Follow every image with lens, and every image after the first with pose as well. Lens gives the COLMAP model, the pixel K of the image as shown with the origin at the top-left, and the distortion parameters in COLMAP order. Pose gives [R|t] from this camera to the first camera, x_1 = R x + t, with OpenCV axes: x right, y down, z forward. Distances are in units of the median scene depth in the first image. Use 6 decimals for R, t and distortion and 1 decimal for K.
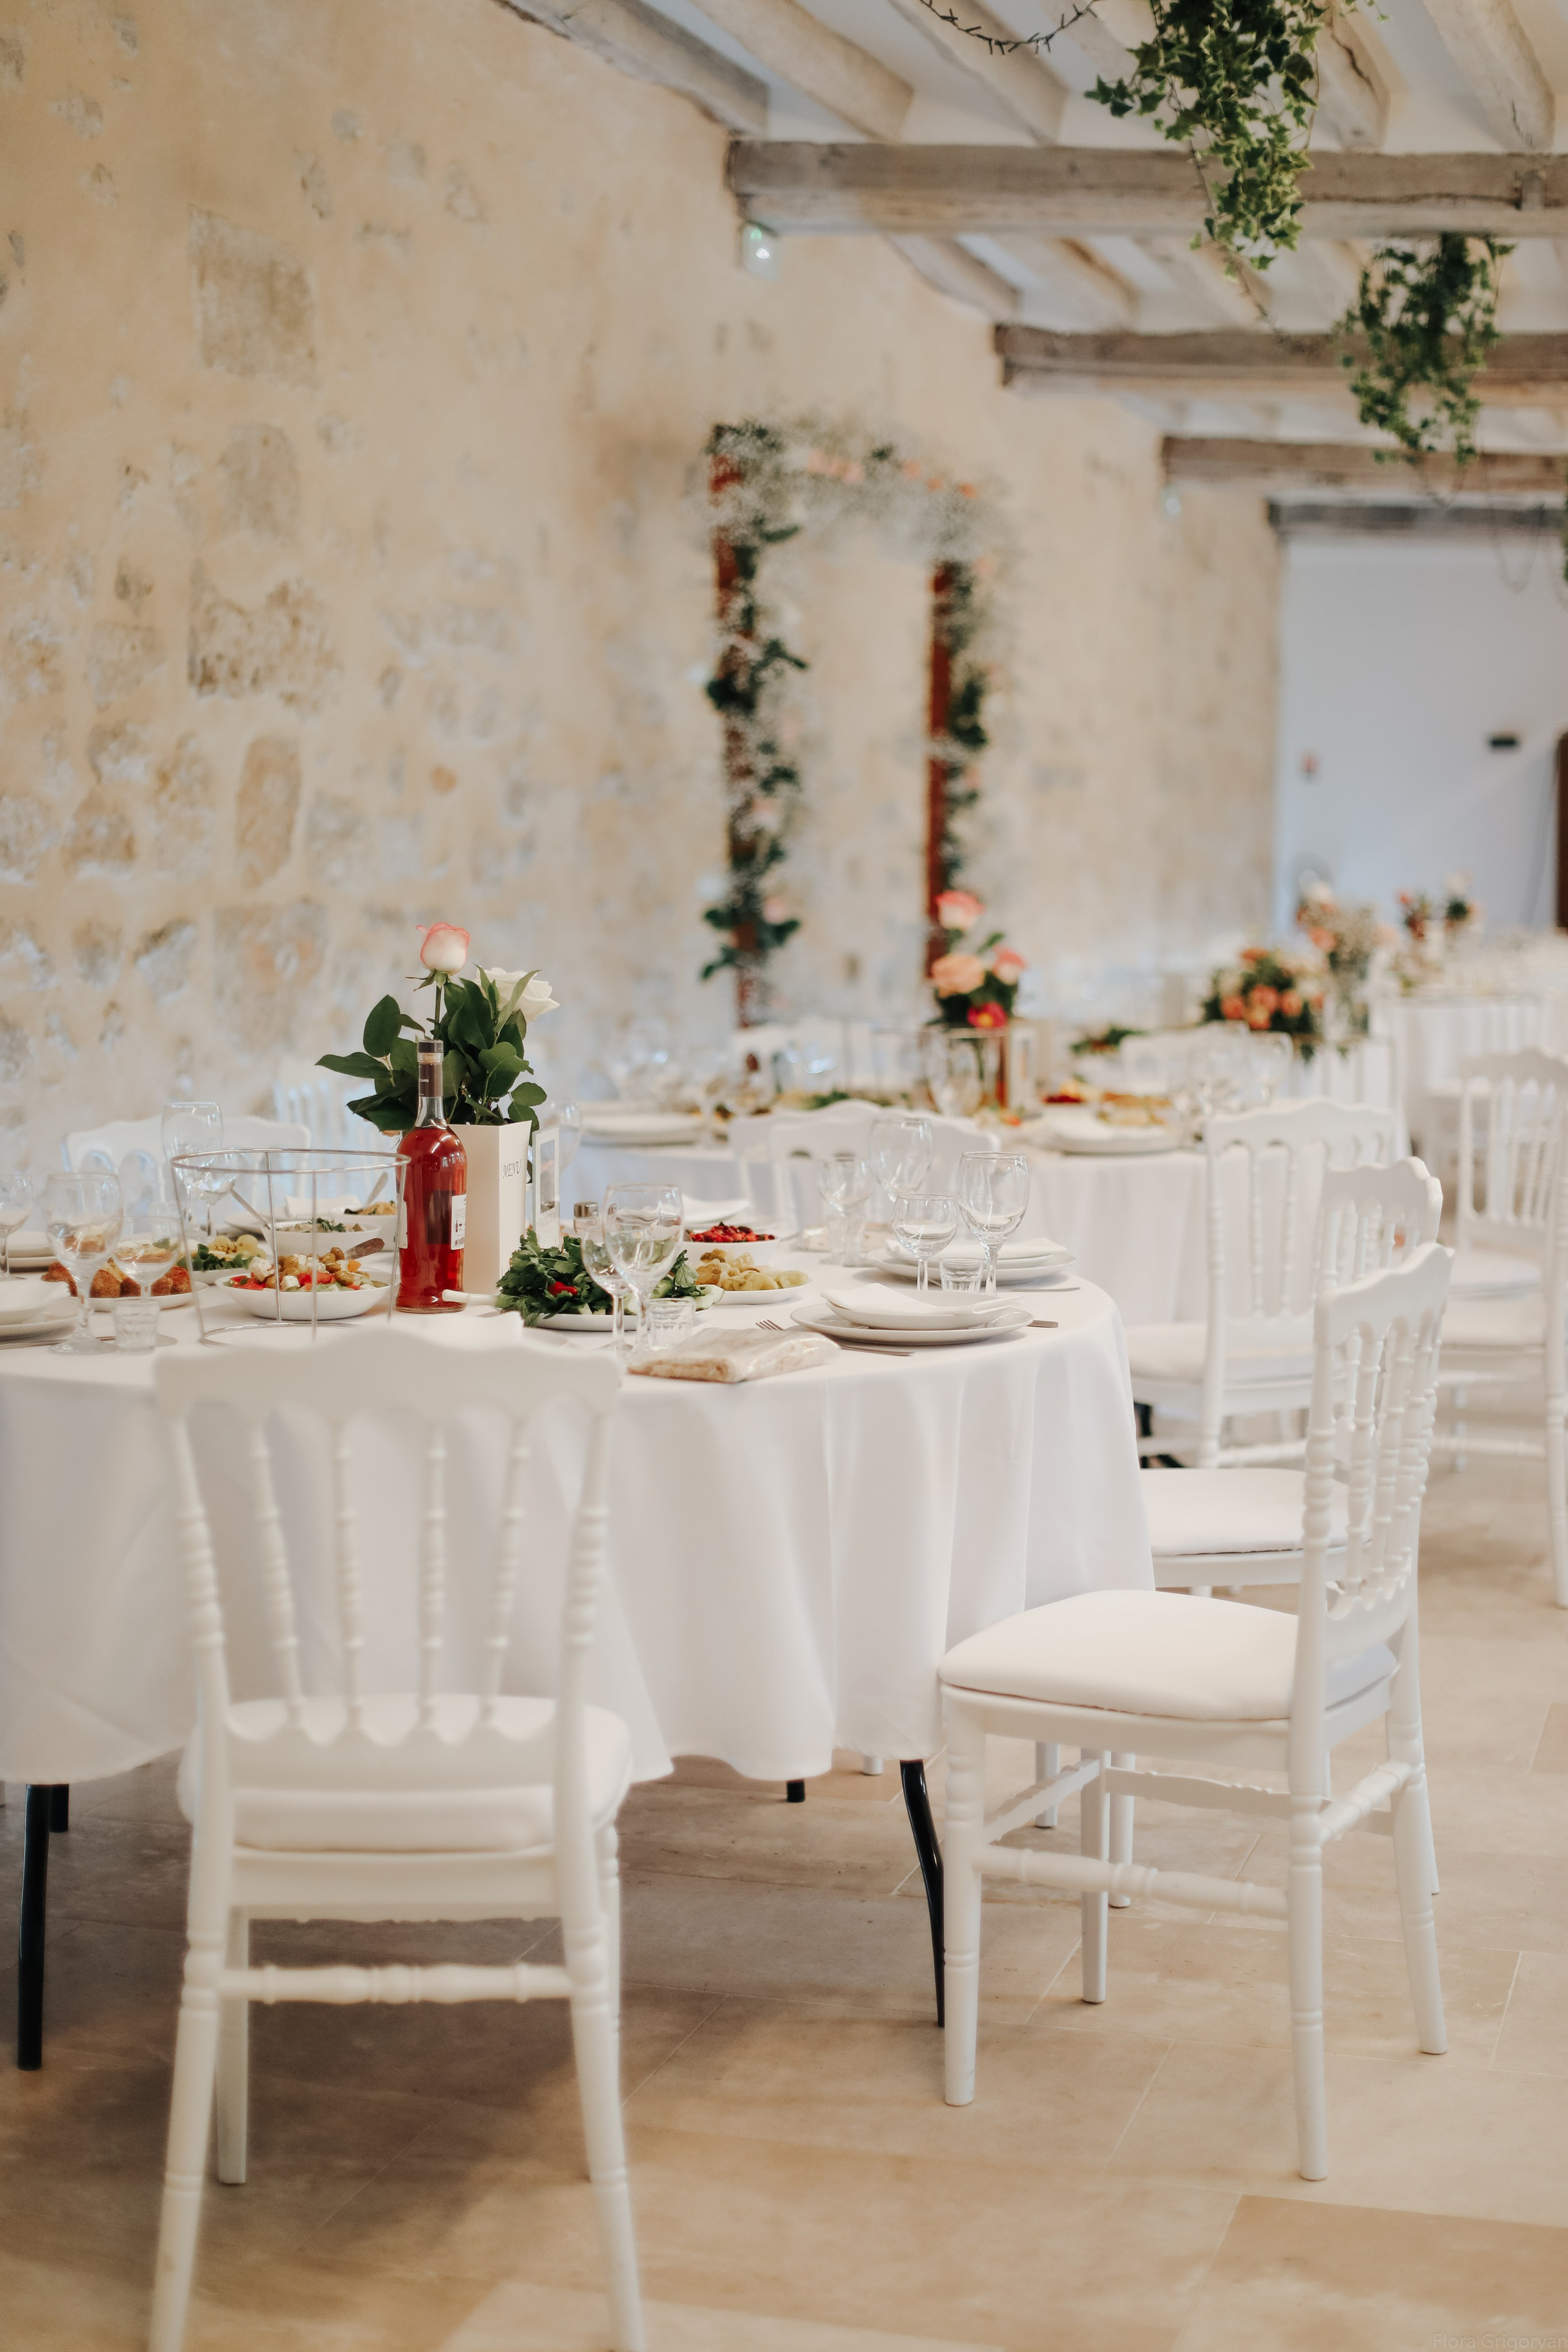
lens RADIAL K [[3350.2, 0, 784.7], [0, 3350.2, 1176.5], [0, 0, 1]] dist [0.029825, 0.000000]
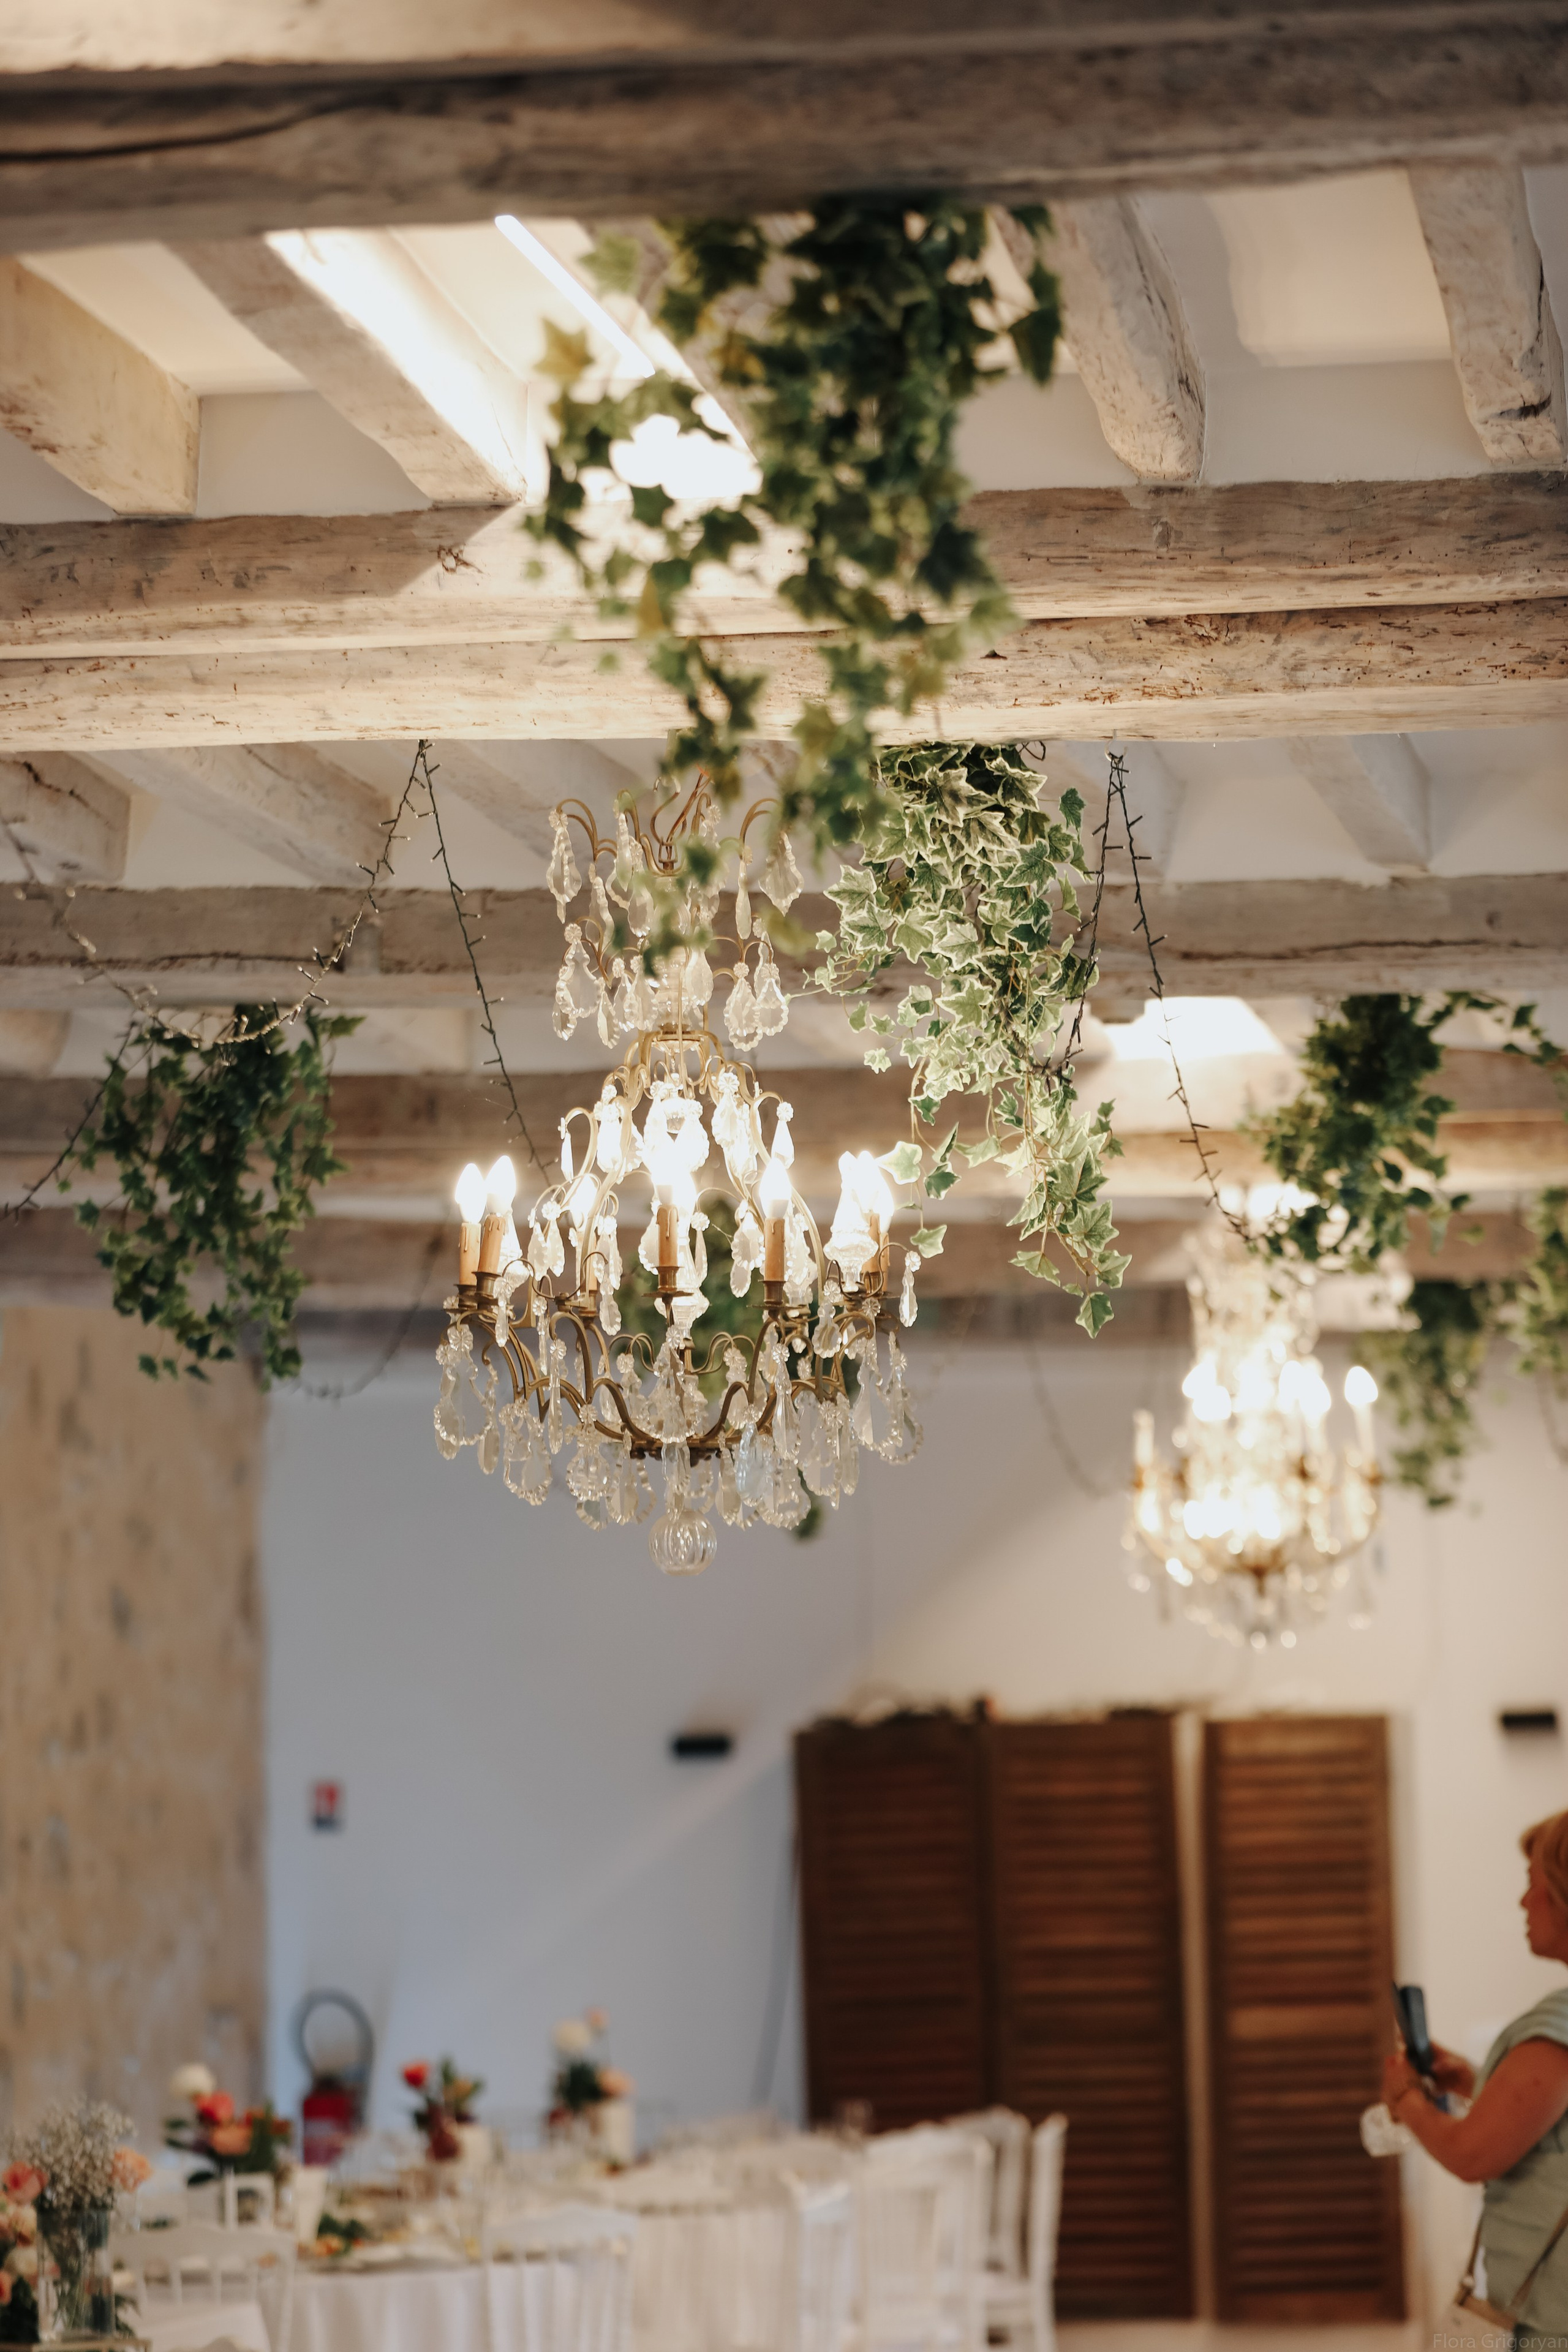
lens RADIAL K [[8346.8, 0, 784.1], [0, 8346.8, 1175.0], [0, 0, 1]] dist [0.203344, 0.000000]
pose [[0.985972, -0.028021, 0.164542, 0.043410], [0.058156, 0.981707, -0.181298, 0.031199], [-0.156452, 0.188324, 0.969565, -0.485144]]
